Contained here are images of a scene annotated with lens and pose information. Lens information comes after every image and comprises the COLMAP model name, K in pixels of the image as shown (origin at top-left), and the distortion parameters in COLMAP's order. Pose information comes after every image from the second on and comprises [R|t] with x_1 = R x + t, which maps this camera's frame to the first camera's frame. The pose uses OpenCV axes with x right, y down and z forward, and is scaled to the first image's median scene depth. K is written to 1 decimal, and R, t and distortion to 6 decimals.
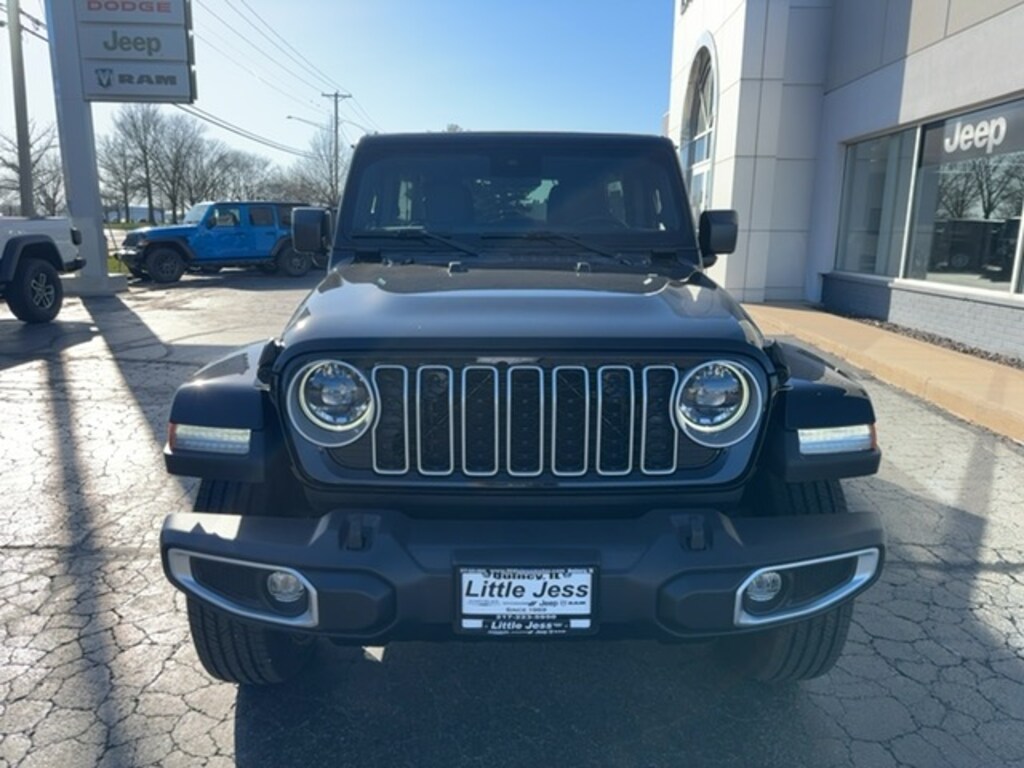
lens RADIAL K [[817.5, 0, 512.0], [0, 817.5, 384.0], [0, 0, 1]] dist [0.001347, -0.010663]
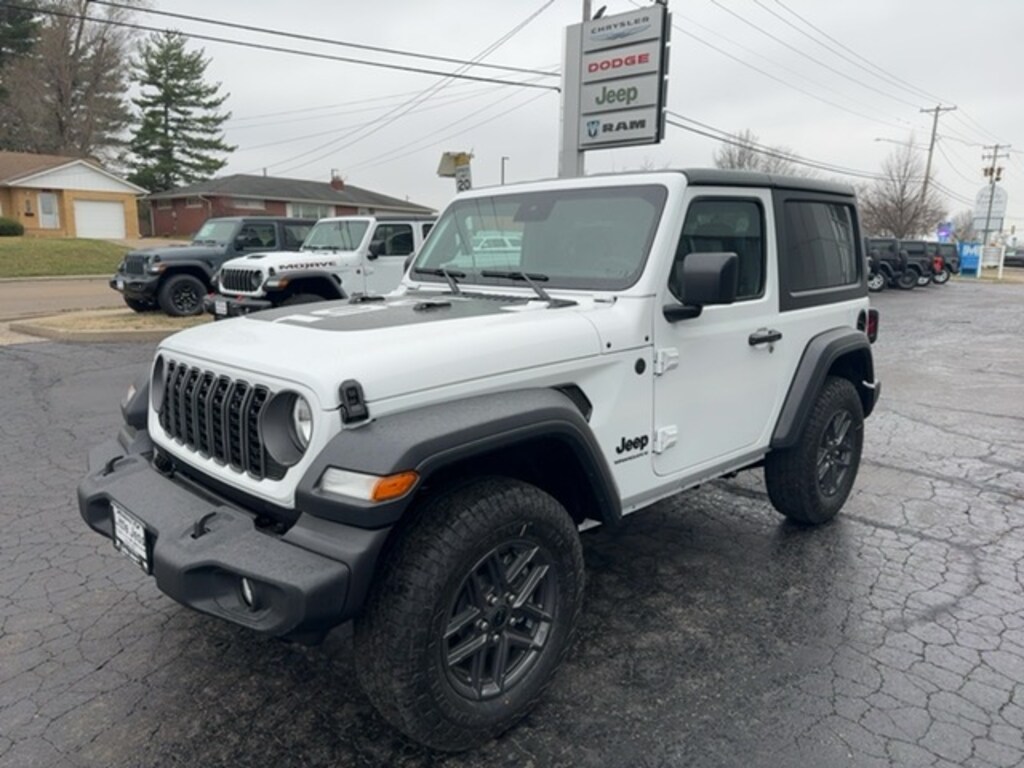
lens RADIAL K [[777.6, 0, 509.4], [0, 777.6, 390.9], [0, 0, 1]] dist [-0.007513, -0.004424]
pose [[0.664841, 0.129652, -0.735647, 0.174992], [-0.138127, 0.989177, 0.049502, -0.025620], [0.734103, 0.068701, 0.675554, 0.112590]]
